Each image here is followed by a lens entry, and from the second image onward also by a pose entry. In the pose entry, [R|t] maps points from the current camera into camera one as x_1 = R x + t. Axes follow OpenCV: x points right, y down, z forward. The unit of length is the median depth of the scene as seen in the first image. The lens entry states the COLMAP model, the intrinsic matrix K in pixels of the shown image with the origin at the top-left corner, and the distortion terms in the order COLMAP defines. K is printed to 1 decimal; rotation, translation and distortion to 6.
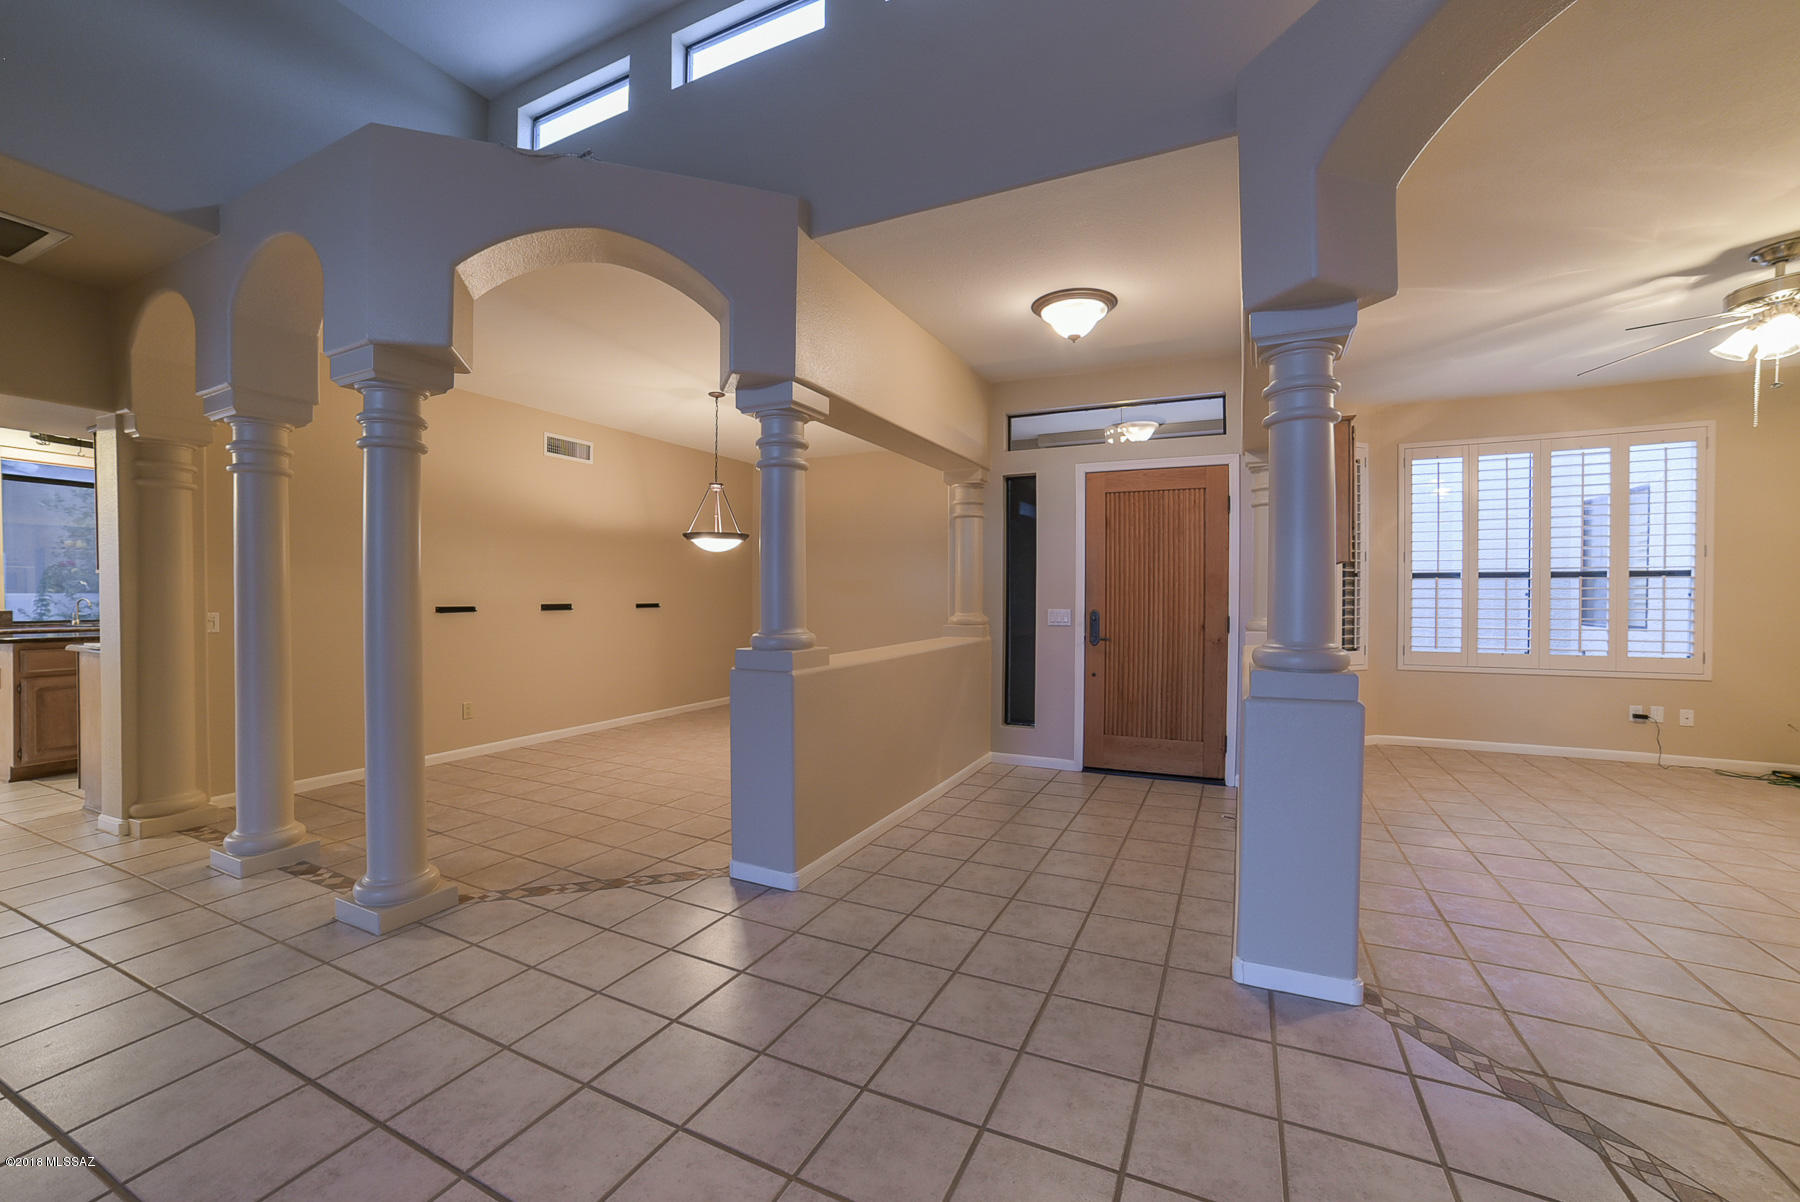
lens RADIAL K [[714.6, 0, 897.1], [0, 714.6, 604.4], [0, 0, 1]] dist [-0.087606, 0.036800]
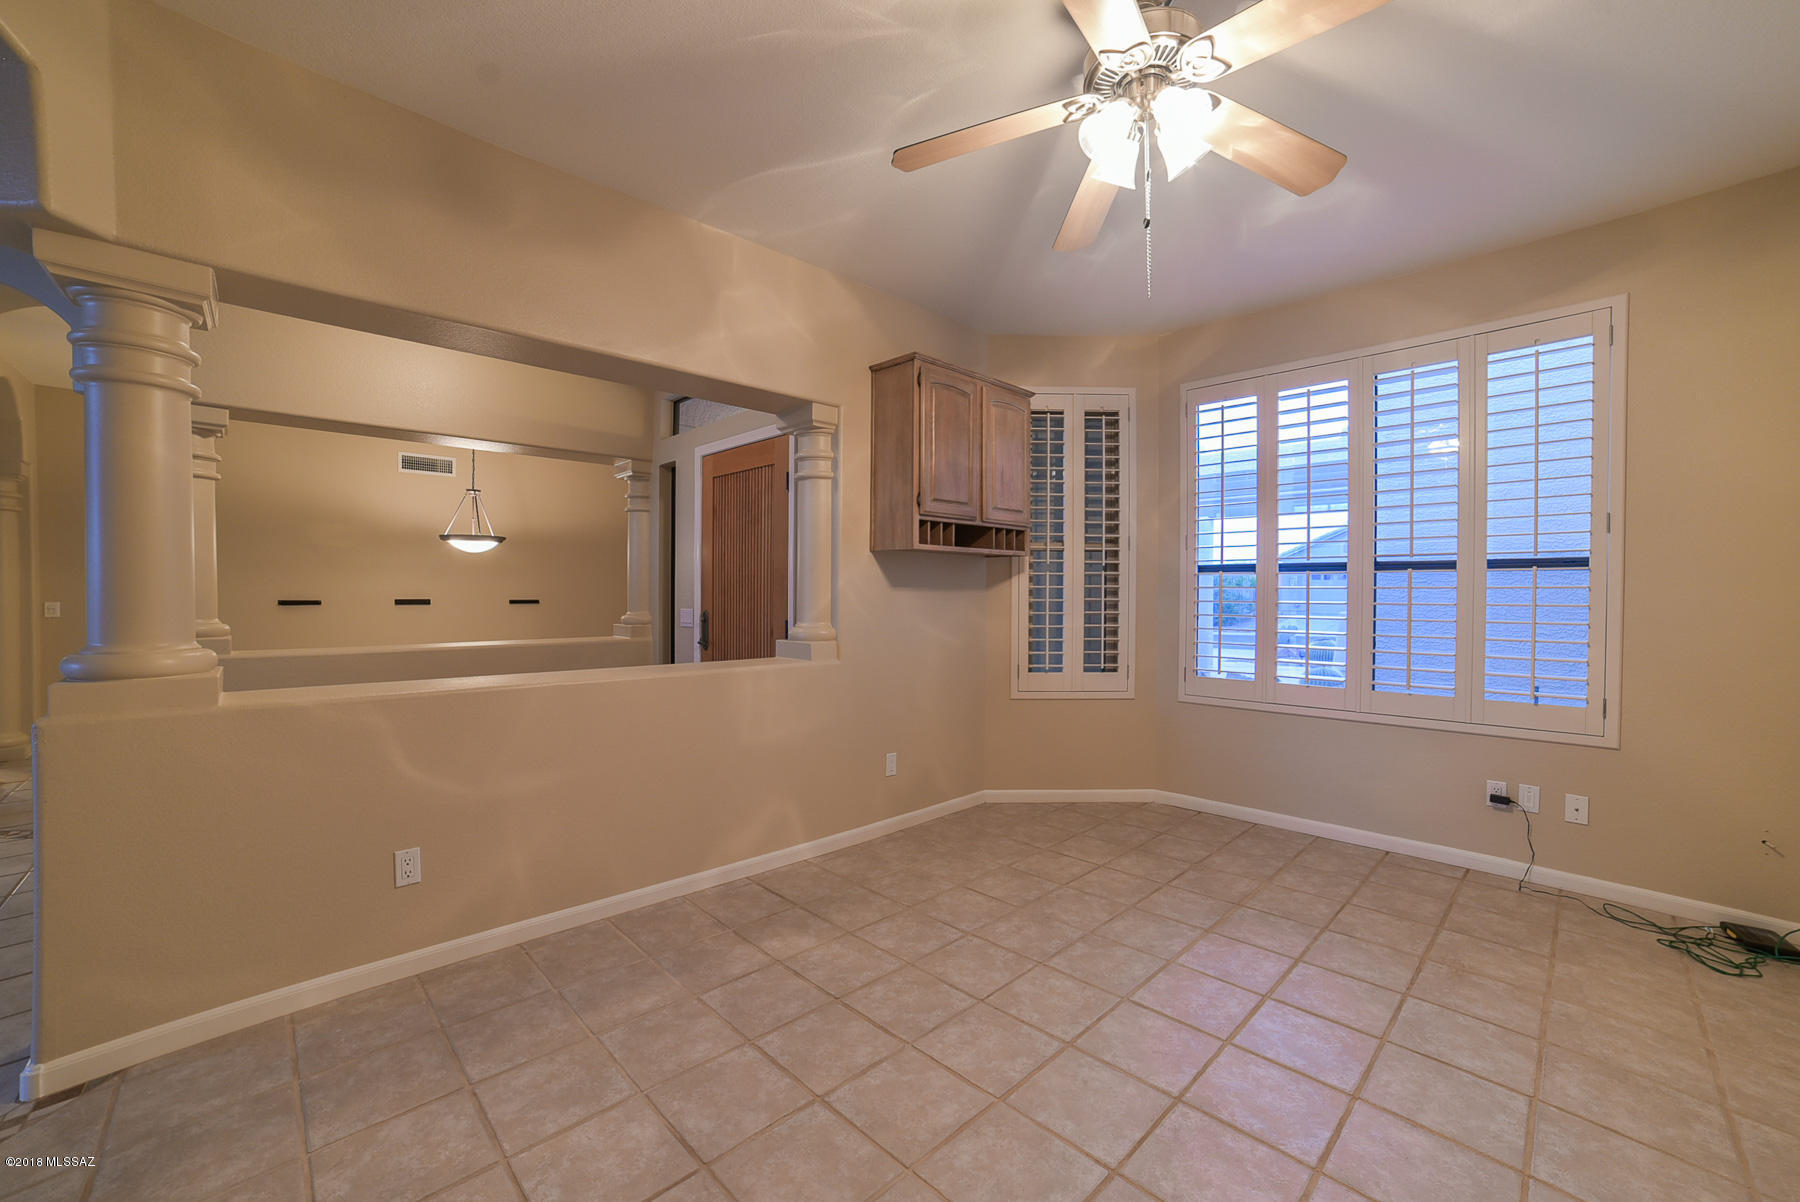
lens RADIAL K [[714.6, 0, 897.1], [0, 714.6, 604.4], [0, 0, 1]] dist [-0.087606, 0.036800]
pose [[0.939439, 0.010957, -0.342540, 0.806061], [-0.011049, 0.999938, 0.001682, -0.003766], [0.342537, 0.002205, 0.939502, 0.247751]]
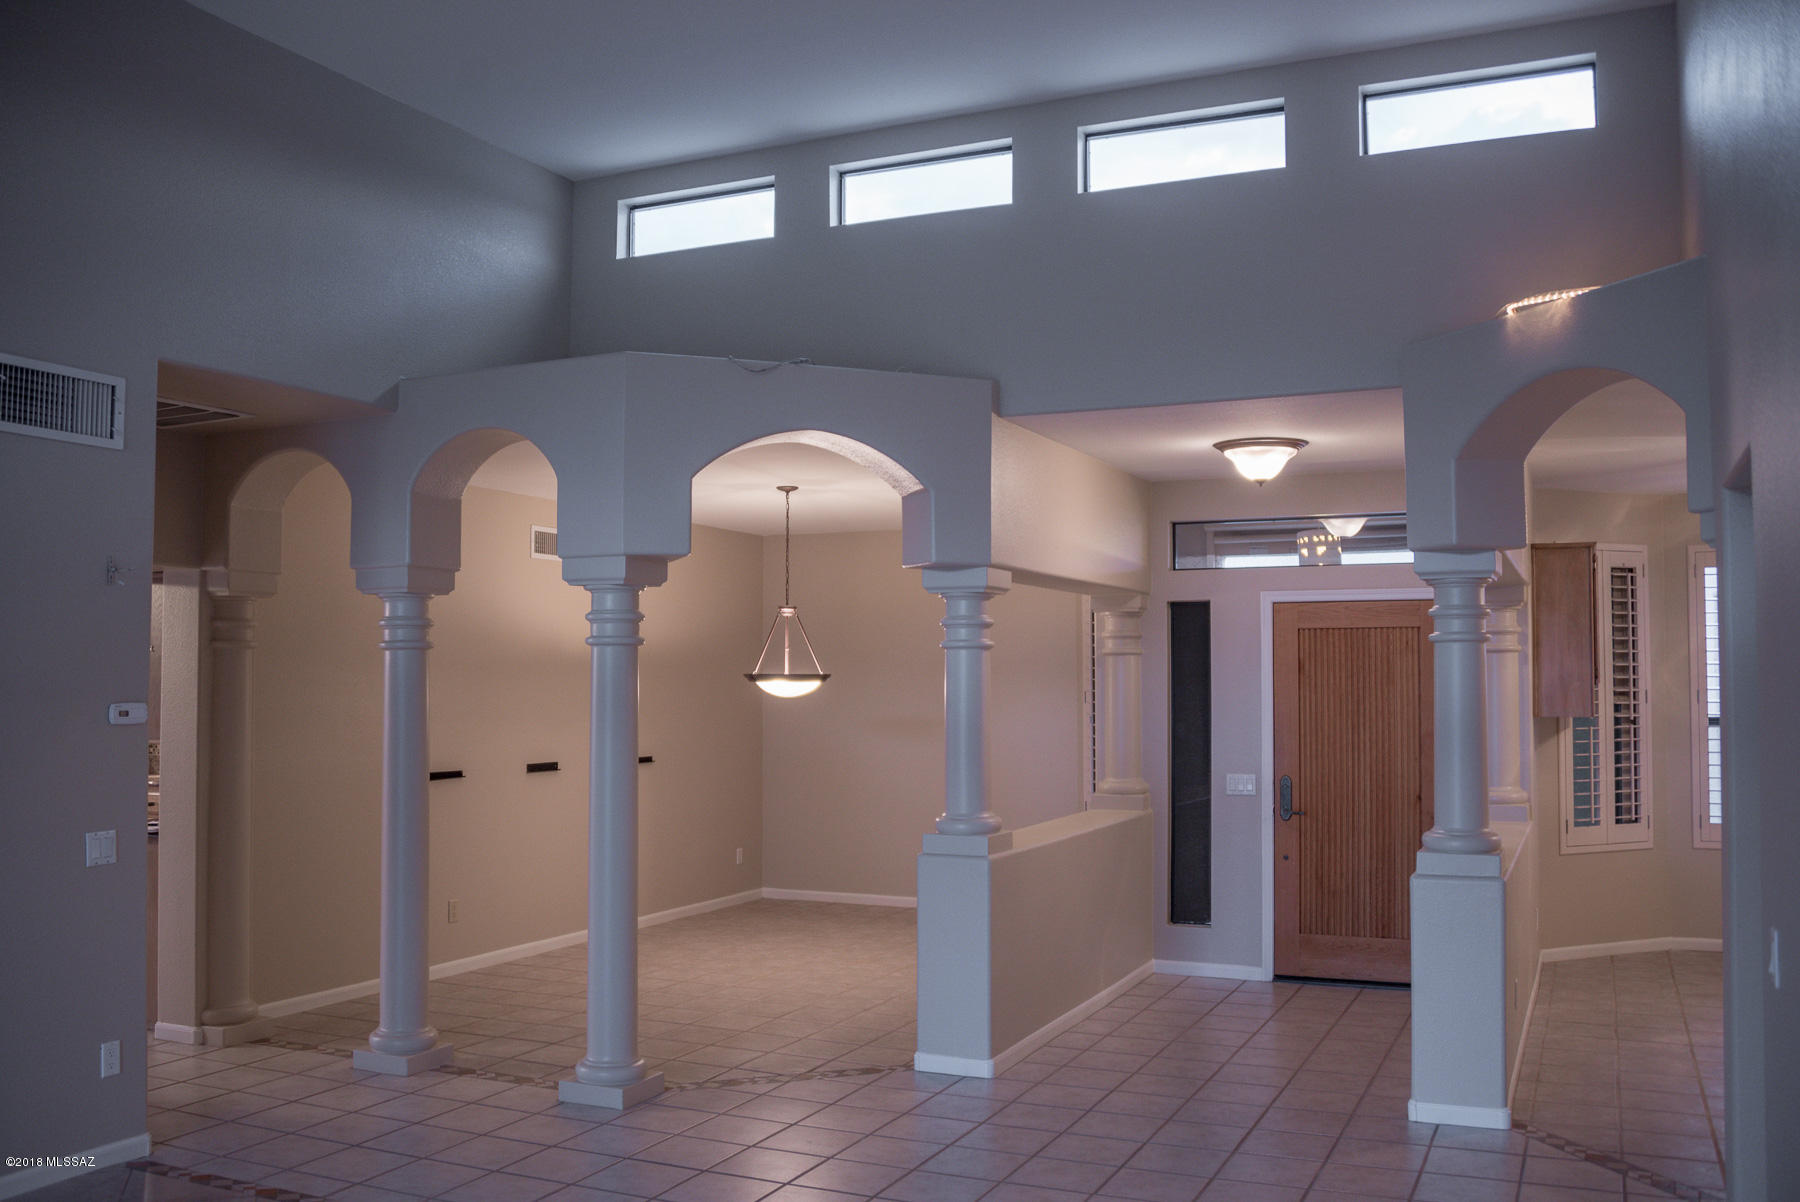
lens RADIAL K [[1556.0, 0, 890.5], [0, 1556.0, 620.9], [0, 0, 1]] dist [-0.119319, 0.115238]
pose [[0.999779, -0.000653, 0.020990, -0.199883], [0.001801, 0.998500, -0.054720, -0.071556], [-0.020923, 0.054746, 0.998281, -0.723701]]
